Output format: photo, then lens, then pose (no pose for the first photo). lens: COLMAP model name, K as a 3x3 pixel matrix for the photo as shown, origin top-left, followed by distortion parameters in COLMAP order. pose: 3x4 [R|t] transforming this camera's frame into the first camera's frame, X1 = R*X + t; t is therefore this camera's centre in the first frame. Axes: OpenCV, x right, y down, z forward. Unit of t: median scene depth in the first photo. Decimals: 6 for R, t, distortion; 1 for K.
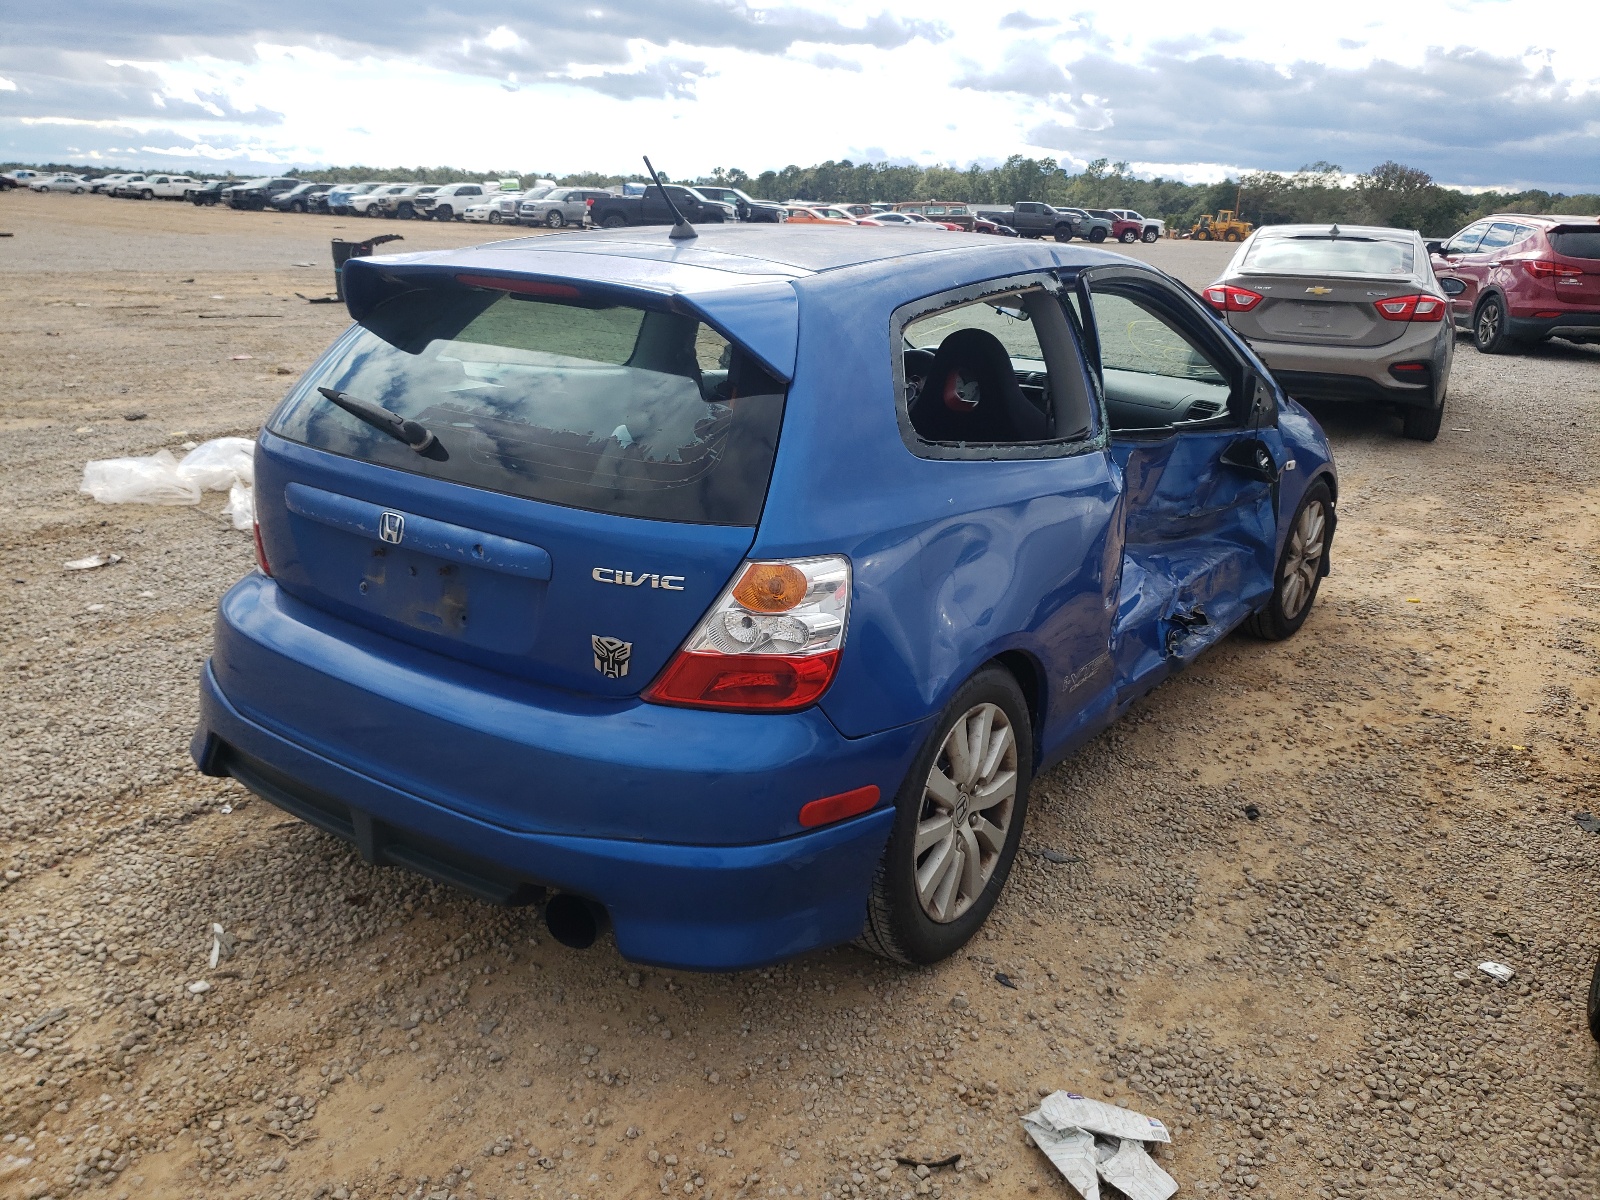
lens RADIAL K [[1219.1, 0, 801.4], [0, 1219.1, 589.0], [0, 0, 1]] dist [0.008850, 0.012259]
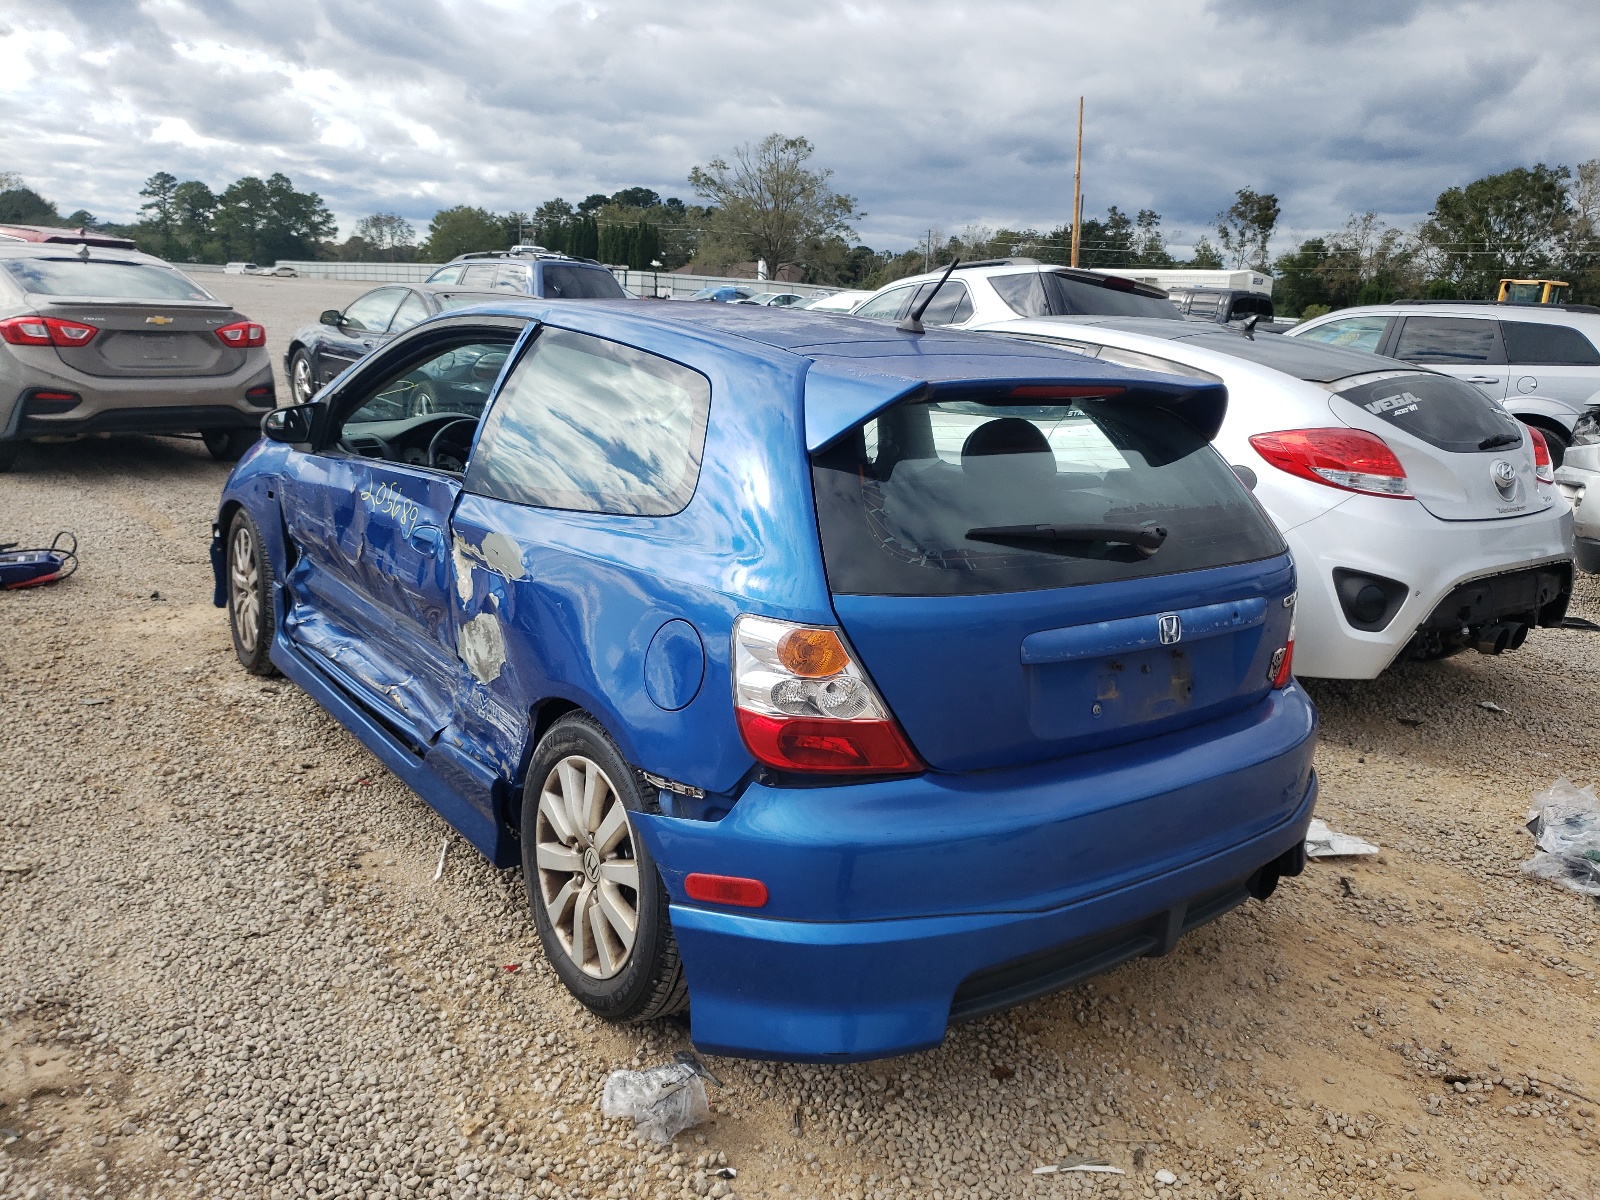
lens RADIAL K [[1219.1, 0, 800.7], [0, 1219.1, 611.0], [0, 0, 1]] dist [0.008850, 0.012259]
pose [[0.322197, -0.256214, 0.911342, -0.347629], [0.239182, 0.953478, 0.183499, -0.083537], [-0.915959, 0.158854, 0.368489, 0.224966]]
